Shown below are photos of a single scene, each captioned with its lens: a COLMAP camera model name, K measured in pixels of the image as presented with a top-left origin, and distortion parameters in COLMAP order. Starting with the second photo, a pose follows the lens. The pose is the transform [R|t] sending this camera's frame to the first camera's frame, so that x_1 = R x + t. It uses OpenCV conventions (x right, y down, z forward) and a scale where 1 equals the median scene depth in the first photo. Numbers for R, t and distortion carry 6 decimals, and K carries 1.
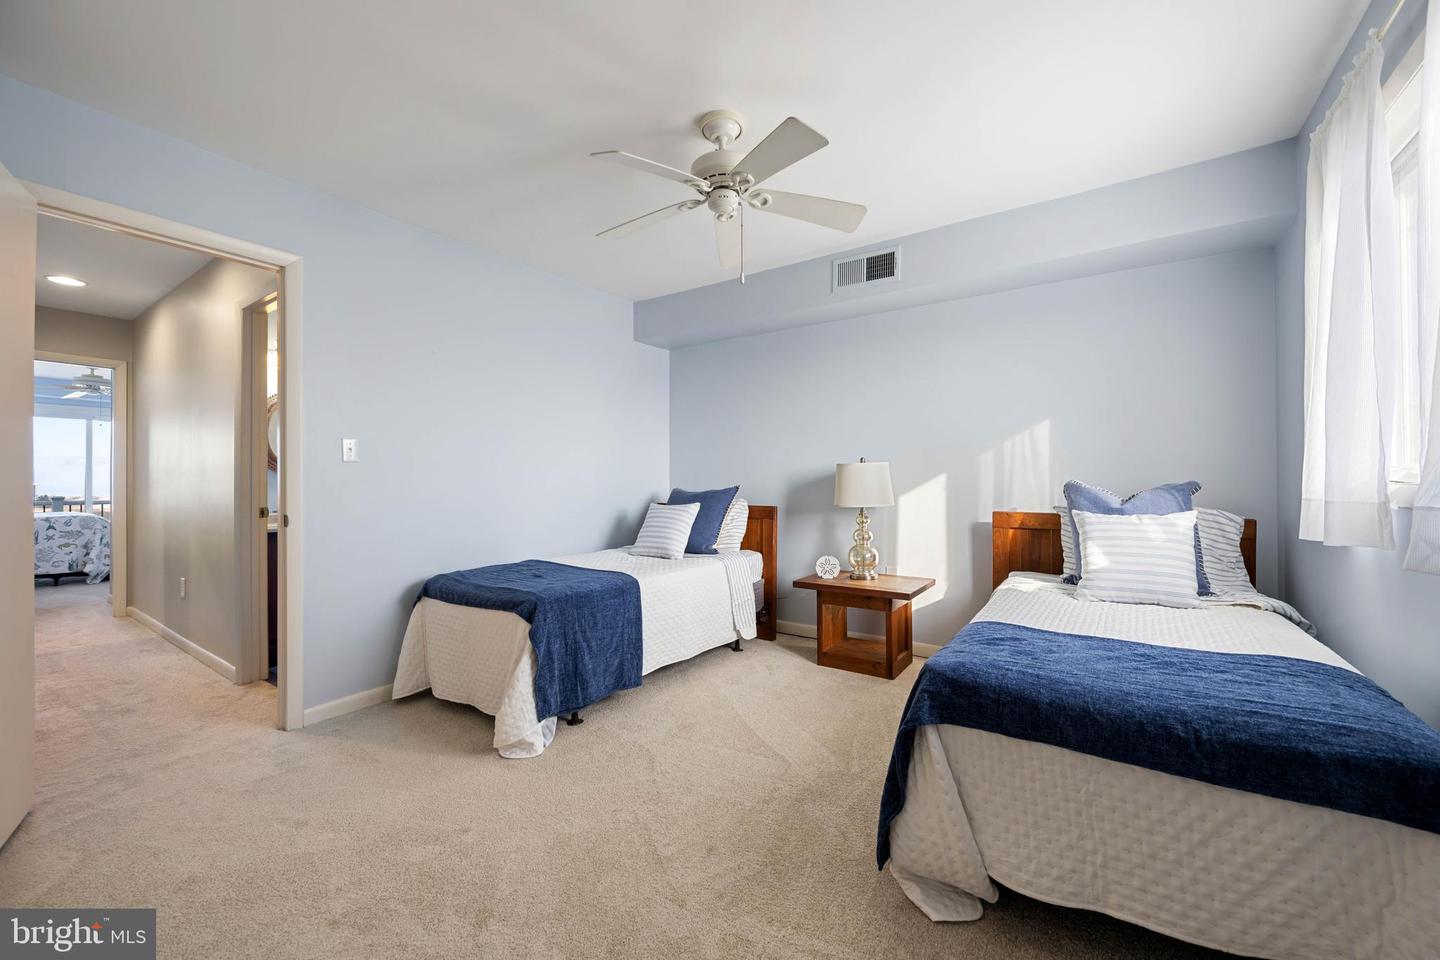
lens RADIAL K [[573.0, 0, 706.4], [0, 573.0, 476.6], [0, 0, 1]] dist [0.008285, -0.000202]
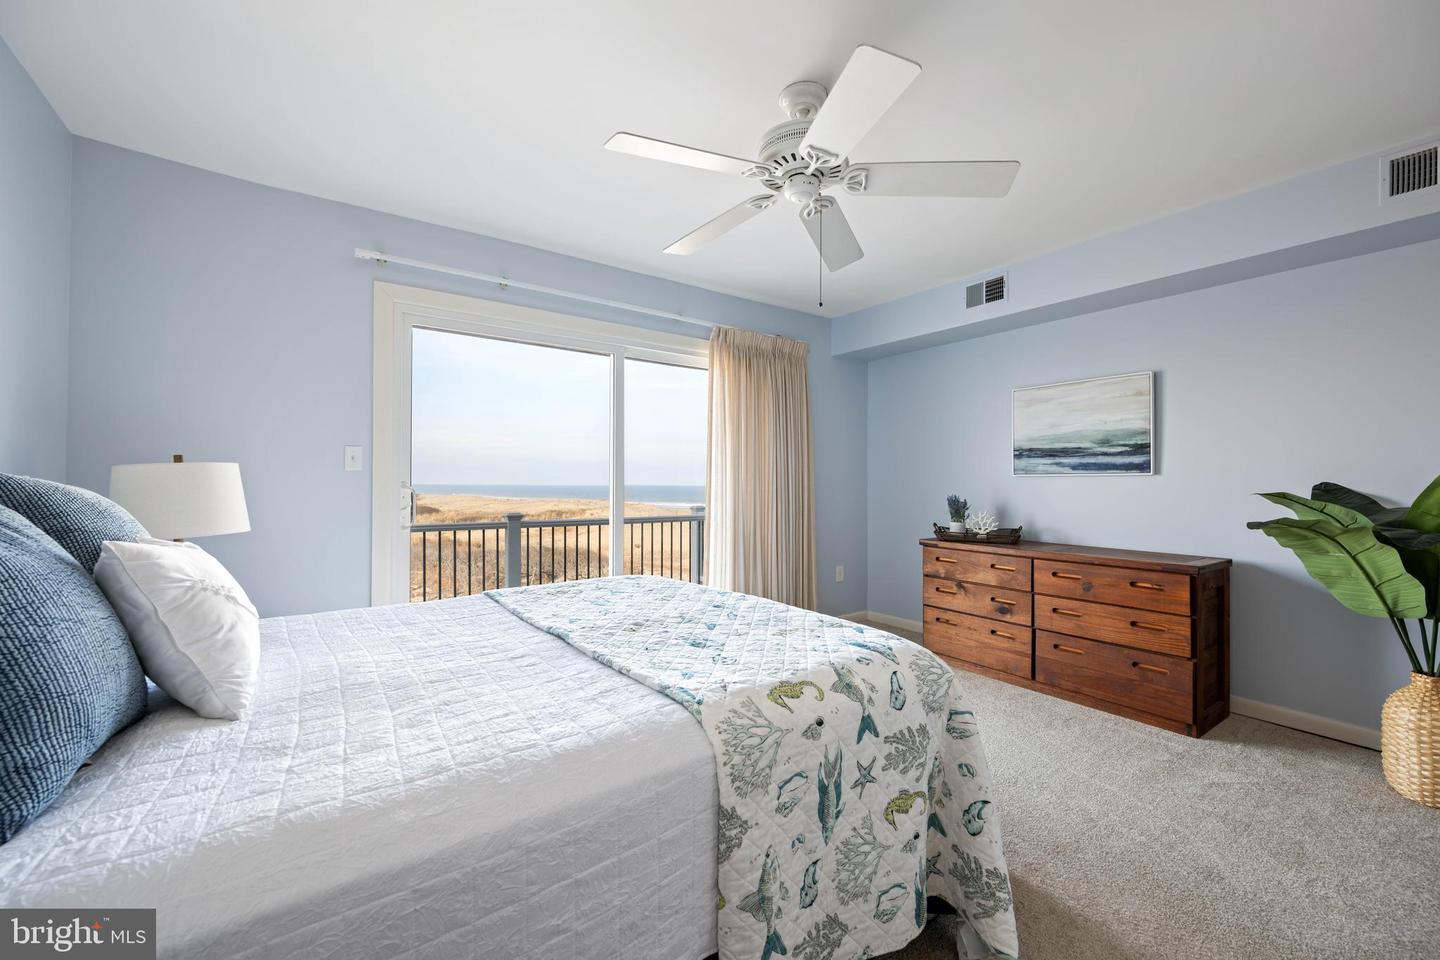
lens RADIAL K [[564.2, 0, 713.5], [0, 564.2, 484.5], [0, 0, 1]] dist [0.001673, 0.000789]
pose [[0.943699, 0.008375, -0.330700, -1.561384], [-0.006709, 0.999958, 0.006180, 0.000038], [0.330738, -0.003614, 0.943716, 1.103221]]
